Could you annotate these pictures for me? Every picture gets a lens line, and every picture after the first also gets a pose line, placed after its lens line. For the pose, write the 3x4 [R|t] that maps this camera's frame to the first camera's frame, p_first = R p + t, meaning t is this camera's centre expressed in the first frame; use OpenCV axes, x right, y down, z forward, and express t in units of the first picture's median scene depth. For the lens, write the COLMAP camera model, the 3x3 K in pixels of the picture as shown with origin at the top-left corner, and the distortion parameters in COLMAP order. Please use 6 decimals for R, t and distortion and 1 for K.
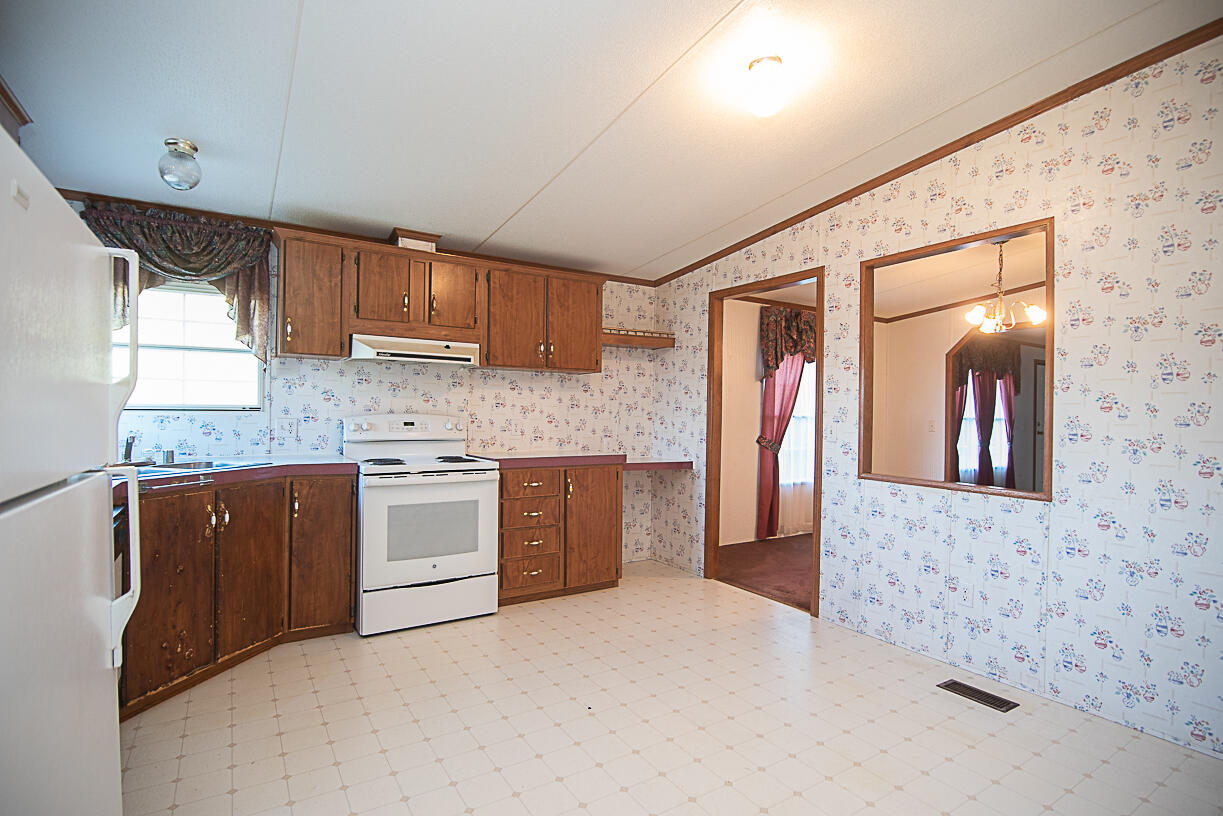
lens RADIAL K [[597.1, 0, 611.5], [0, 597.1, 408.0], [0, 0, 1]] dist [-0.018636, -0.000149]
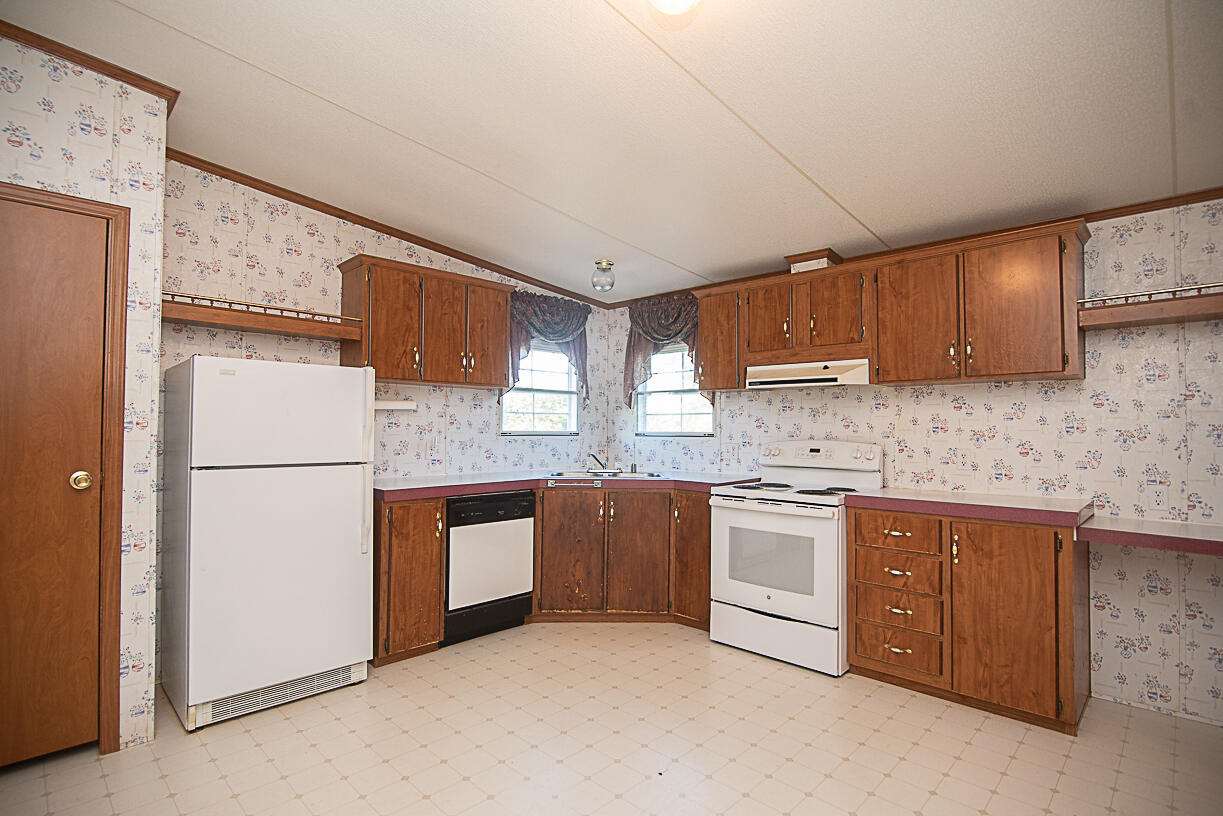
lens RADIAL K [[597.1, 0, 611.5], [0, 597.1, 408.0], [0, 0, 1]] dist [-0.018636, -0.000149]
pose [[0.231568, -0.044665, -0.971793, 0.566031], [0.005226, 0.998988, -0.044669, -0.000909], [0.972805, 0.005265, 0.231567, 0.492058]]
